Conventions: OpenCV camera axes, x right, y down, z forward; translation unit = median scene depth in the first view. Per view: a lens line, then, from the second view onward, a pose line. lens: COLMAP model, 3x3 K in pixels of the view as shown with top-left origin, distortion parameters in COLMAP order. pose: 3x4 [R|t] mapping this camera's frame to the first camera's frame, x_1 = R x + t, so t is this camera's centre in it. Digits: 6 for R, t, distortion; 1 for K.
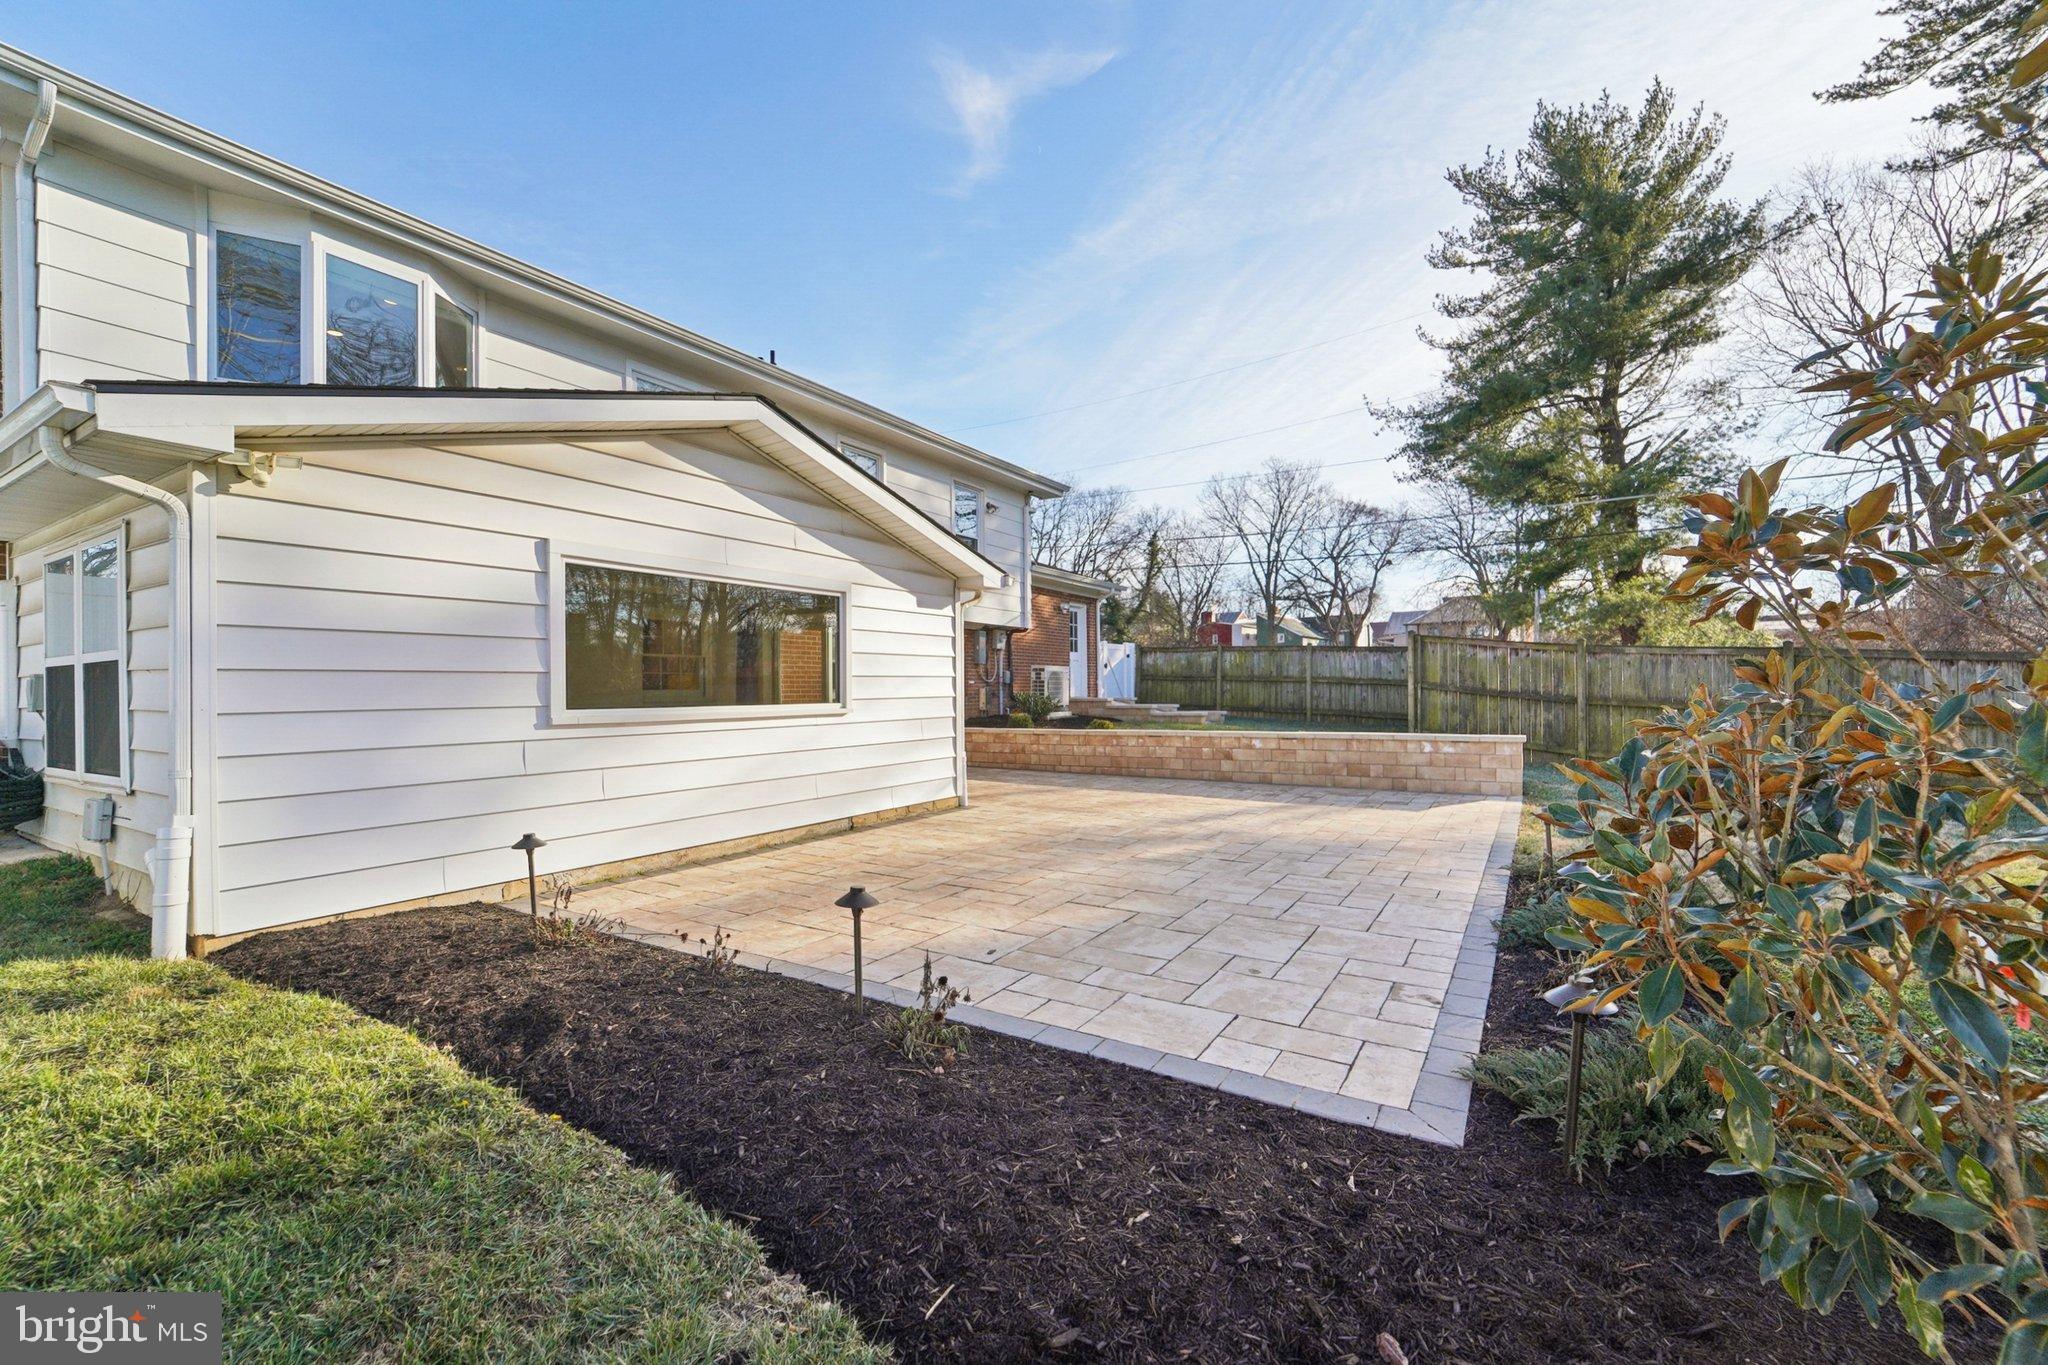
lens RADIAL K [[848.4, 0, 1027.8], [0, 848.4, 677.6], [0, 0, 1]] dist [-0.003423, 0.000332]
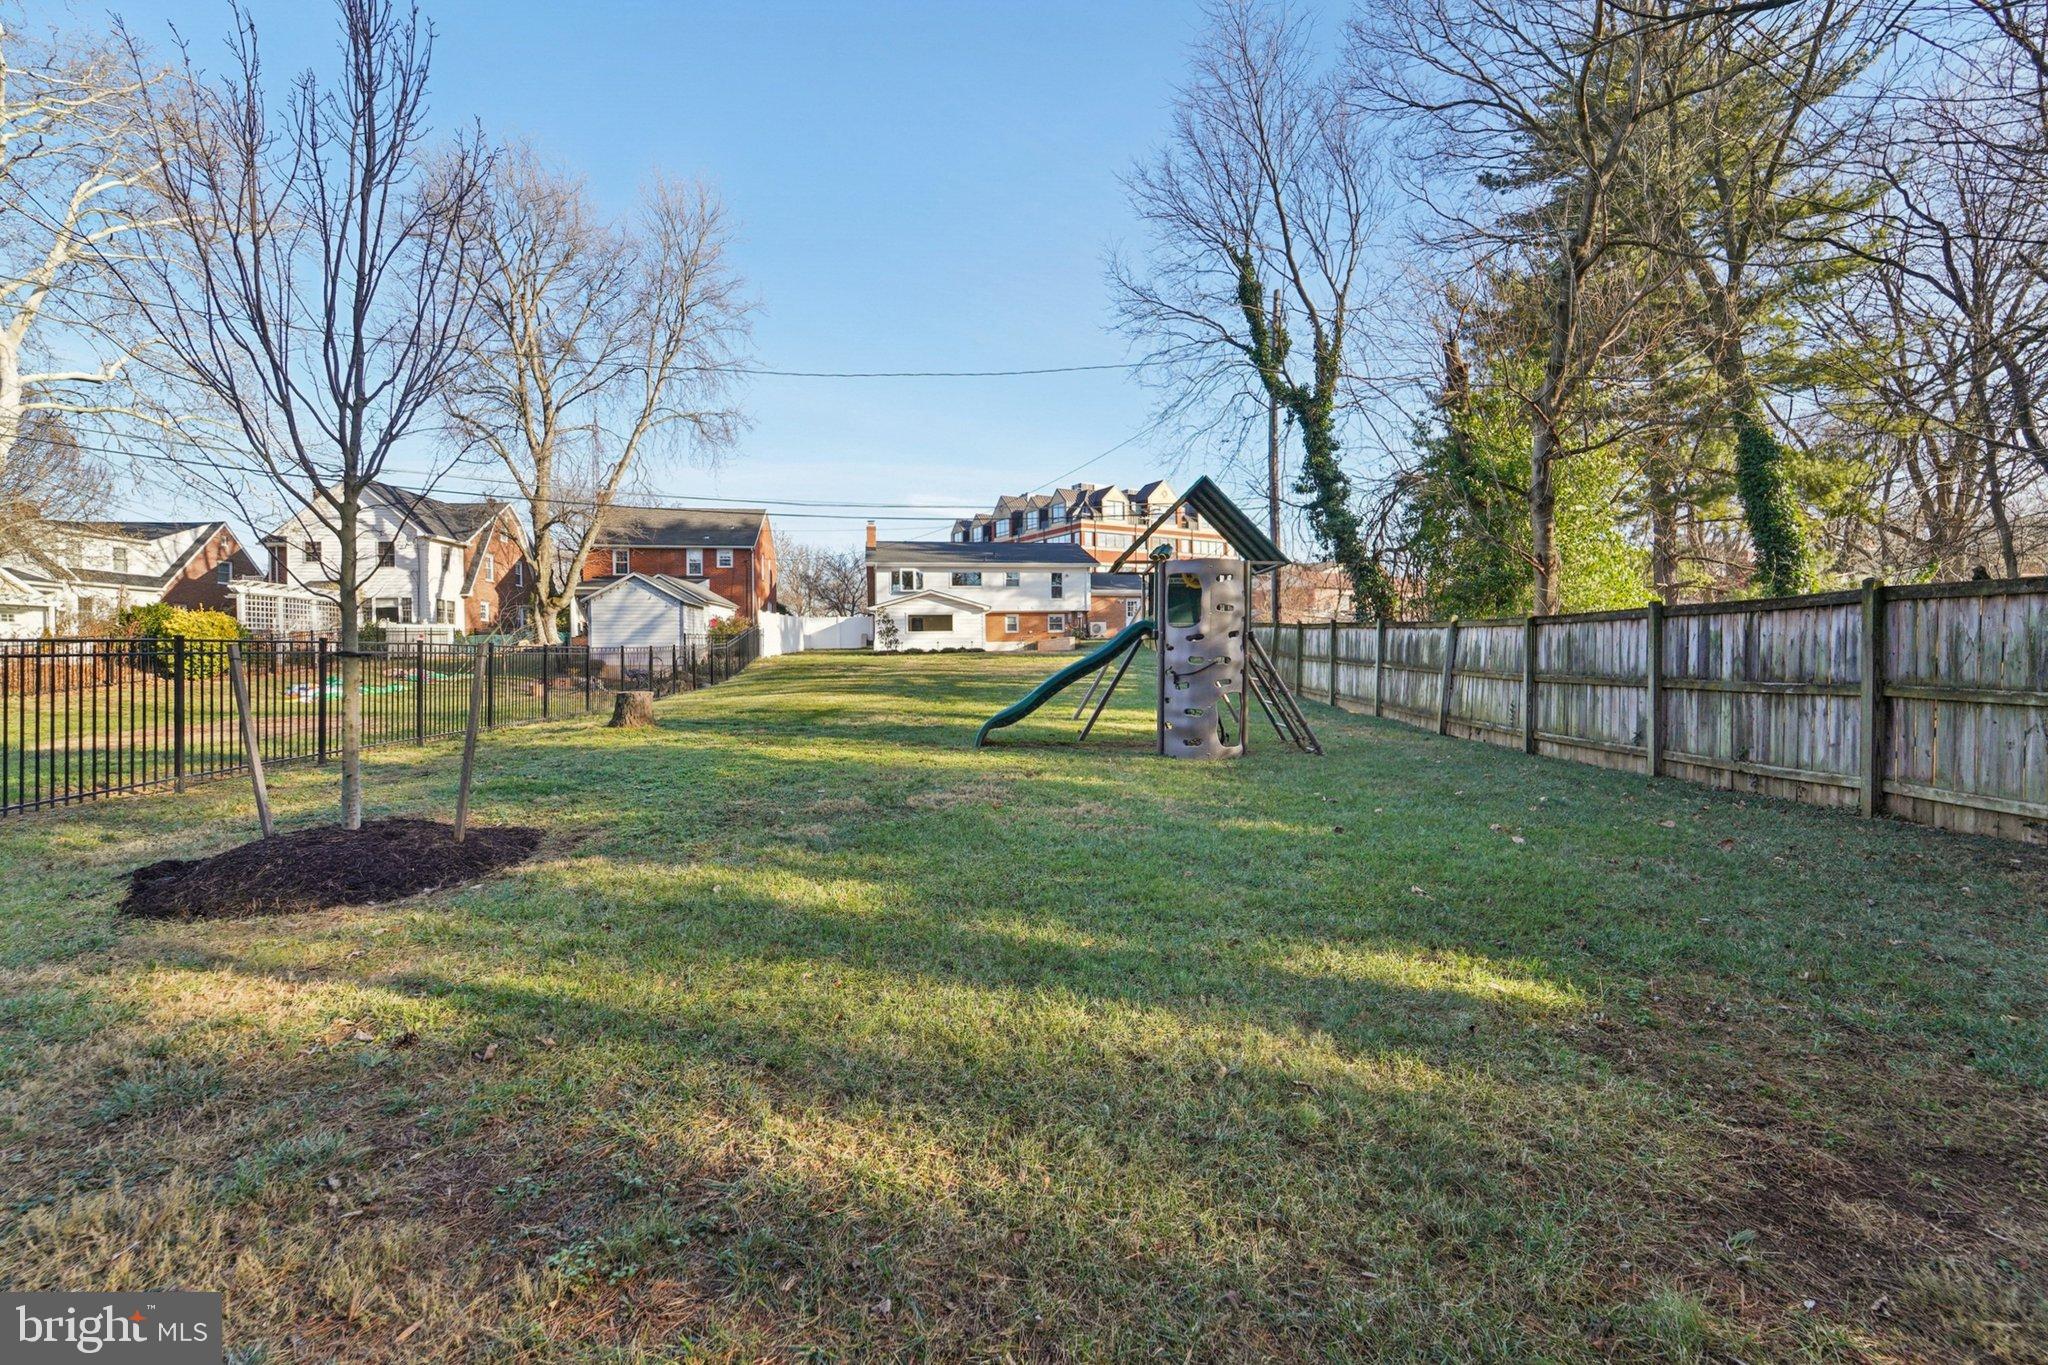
lens RADIAL K [[855.5, 0, 1023.5], [0, 855.5, 637.2], [0, 0, 1]] dist [-0.003240, -0.000035]
pose [[0.661147, -0.014899, -0.750109, 2.277157], [0.017830, 0.999832, -0.004143, 0.050202], [0.750045, -0.010635, 0.661301, -1.308053]]
